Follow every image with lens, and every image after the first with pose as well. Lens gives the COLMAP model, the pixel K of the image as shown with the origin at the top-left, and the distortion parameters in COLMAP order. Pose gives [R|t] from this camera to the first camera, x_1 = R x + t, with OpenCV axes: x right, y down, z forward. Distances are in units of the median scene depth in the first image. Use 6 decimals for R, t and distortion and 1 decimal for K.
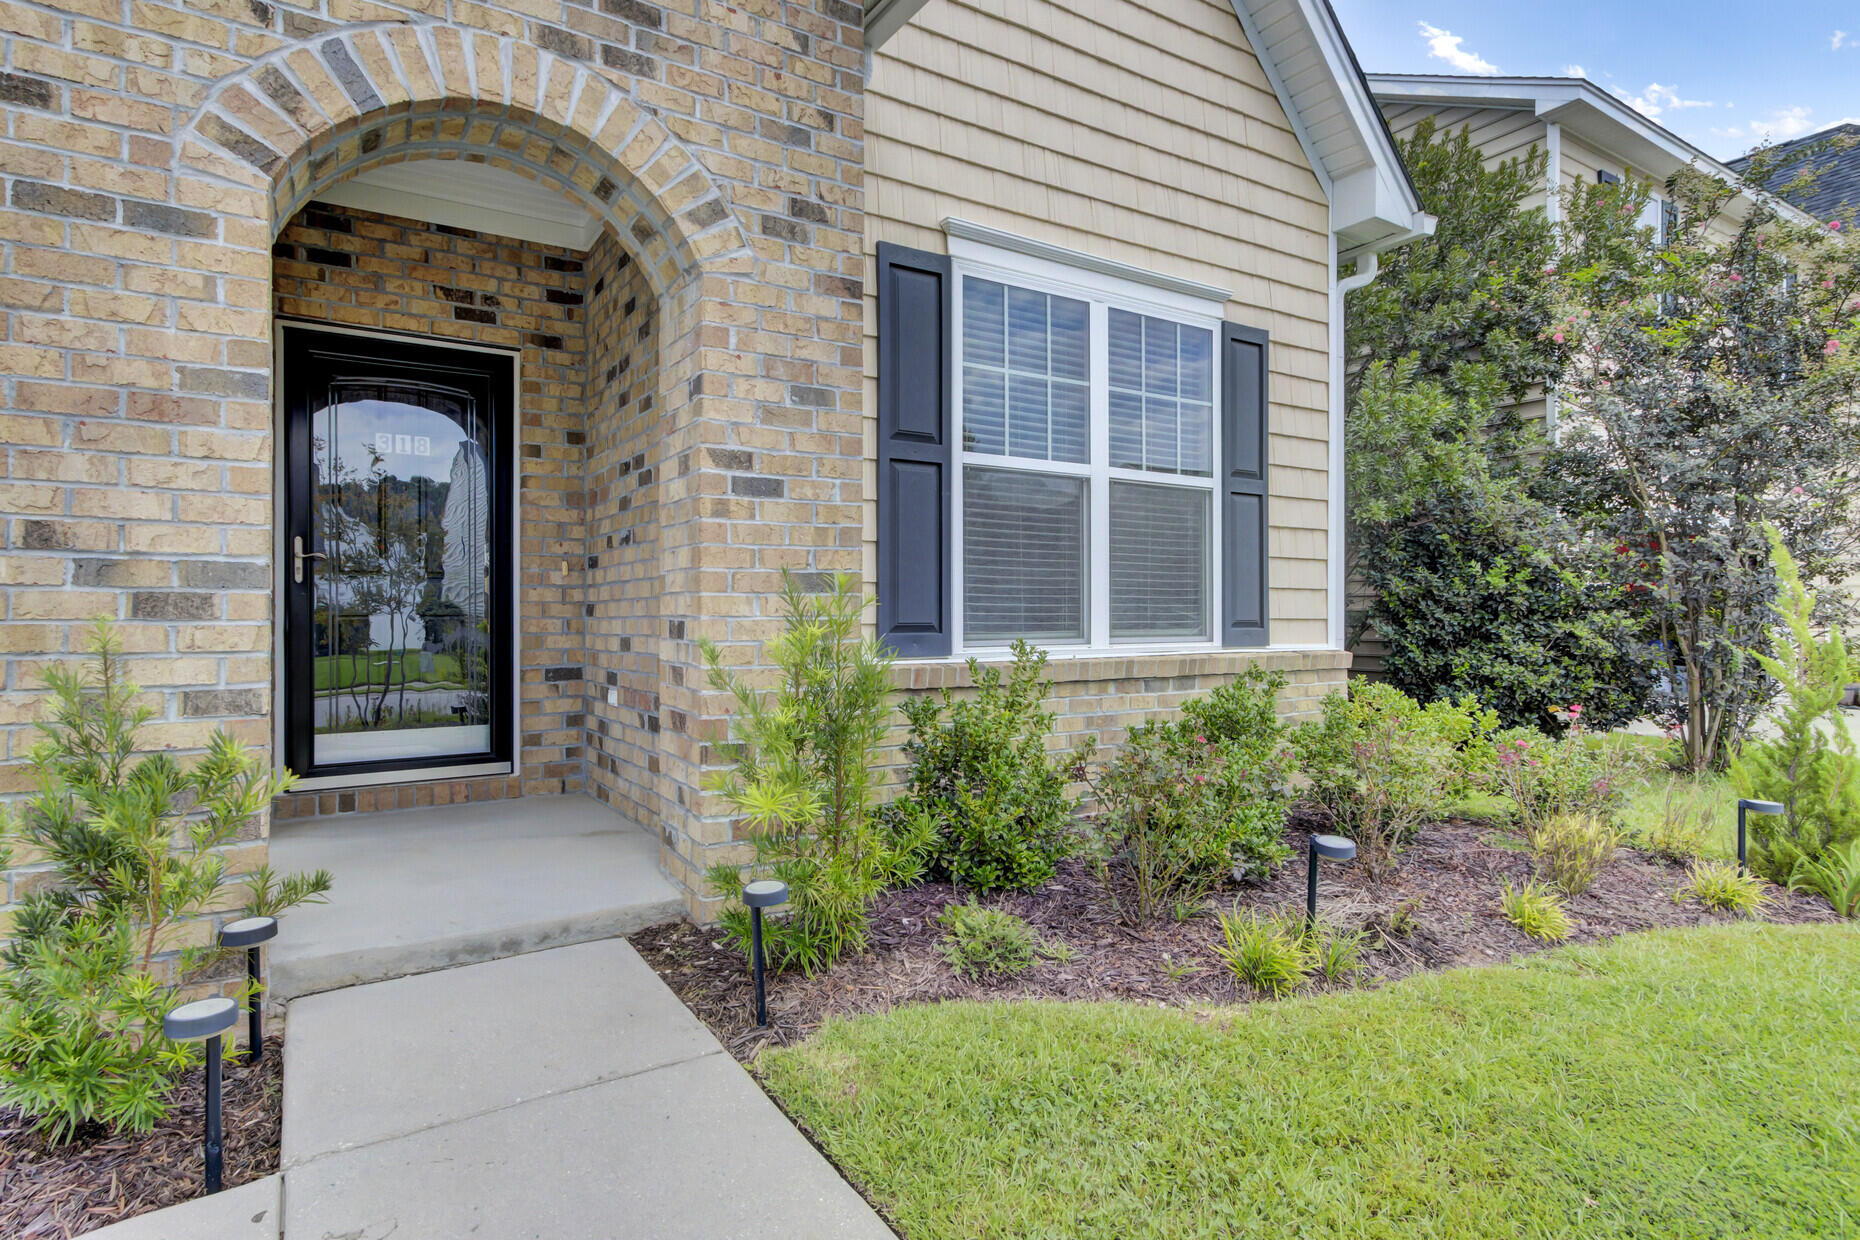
lens RADIAL K [[999.3, 0, 930.6], [0, 999.3, 620.5], [0, 0, 1]] dist [0.004989, 0.000173]
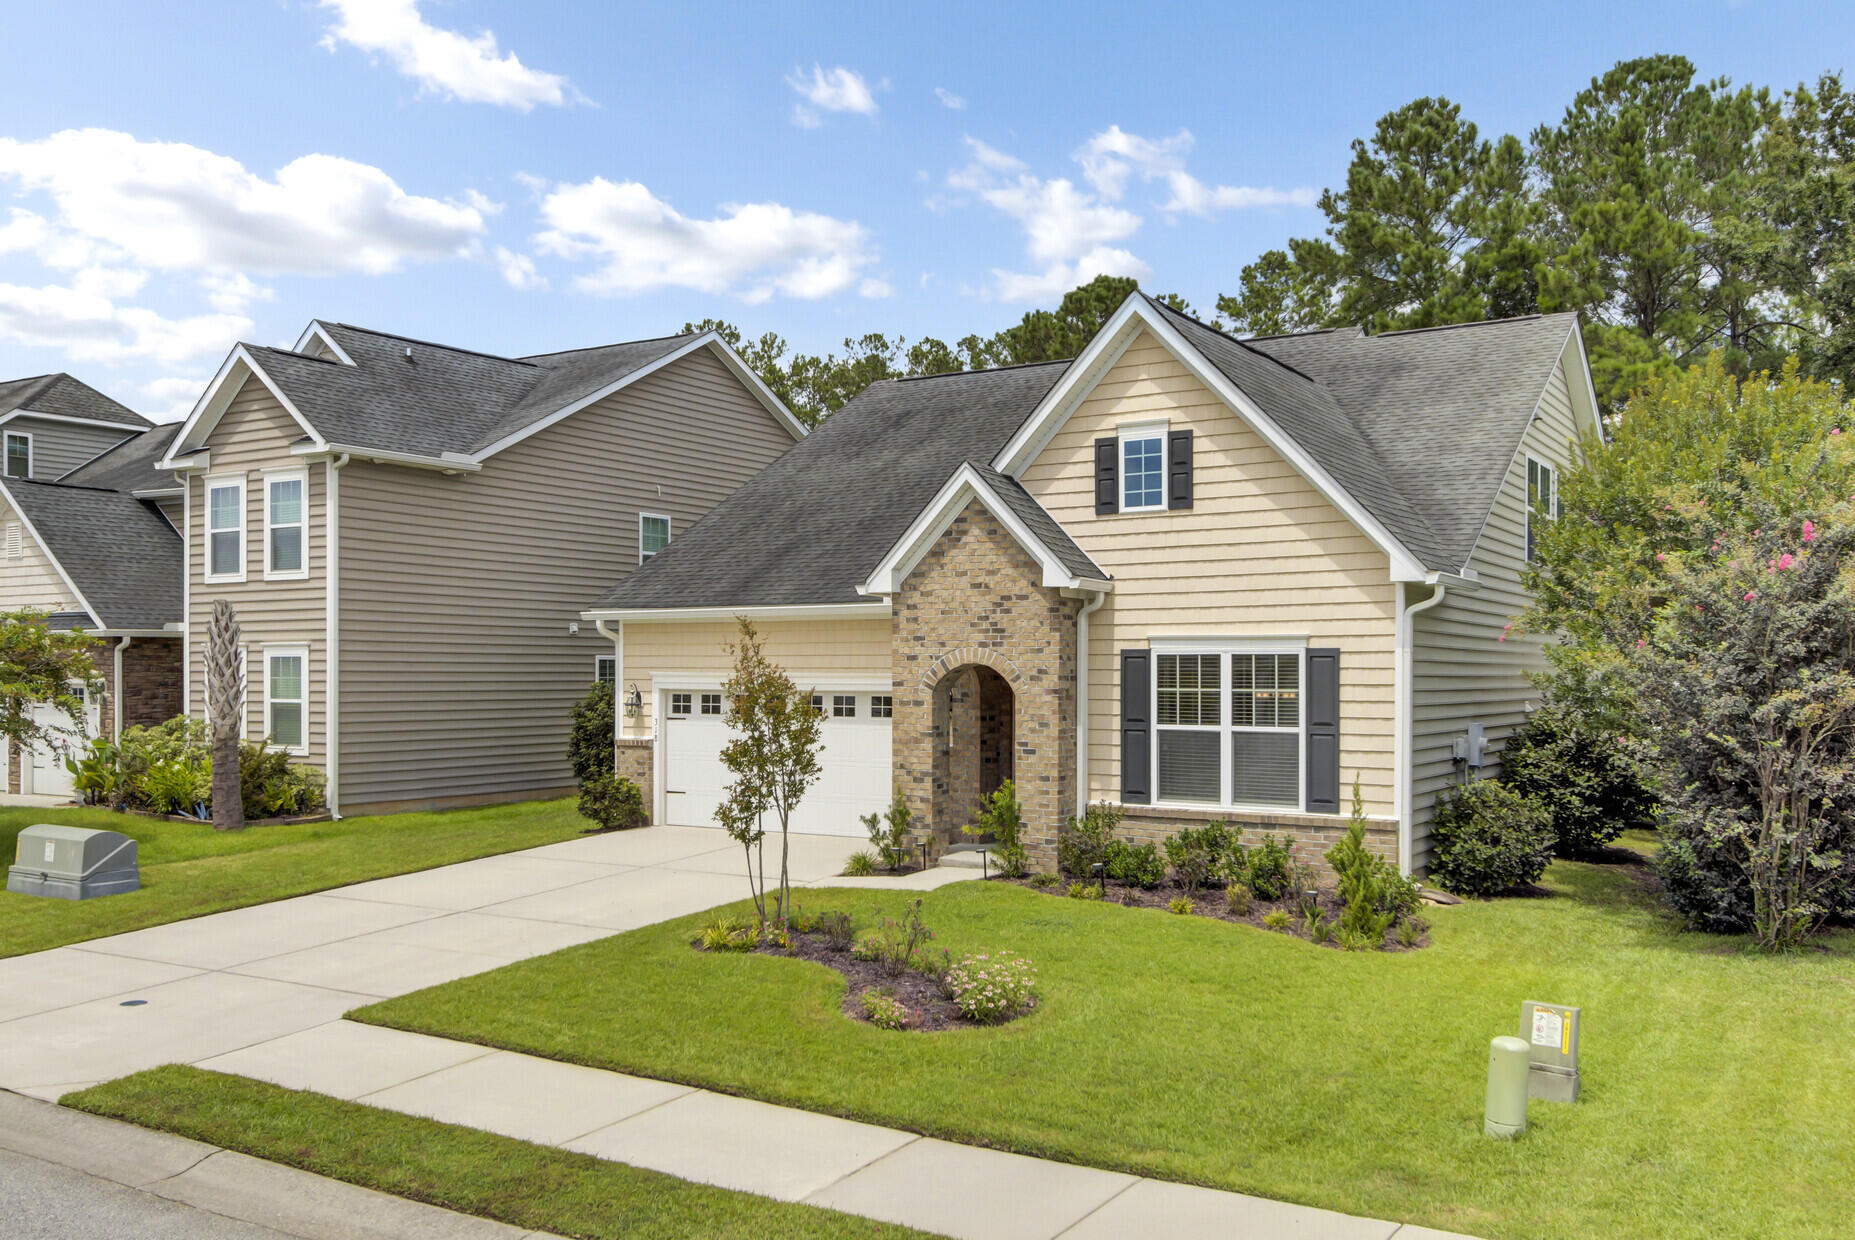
lens RADIAL K [[1631.6, 0, 928.5], [0, 1631.6, 635.0], [0, 0, 1]] dist [-0.001973, -0.016641]
pose [[0.415660, -0.005477, -0.909504, 3.795604], [-0.005642, 0.999947, -0.008600, -0.380173], [0.909503, 0.008706, 0.415607, -1.334186]]
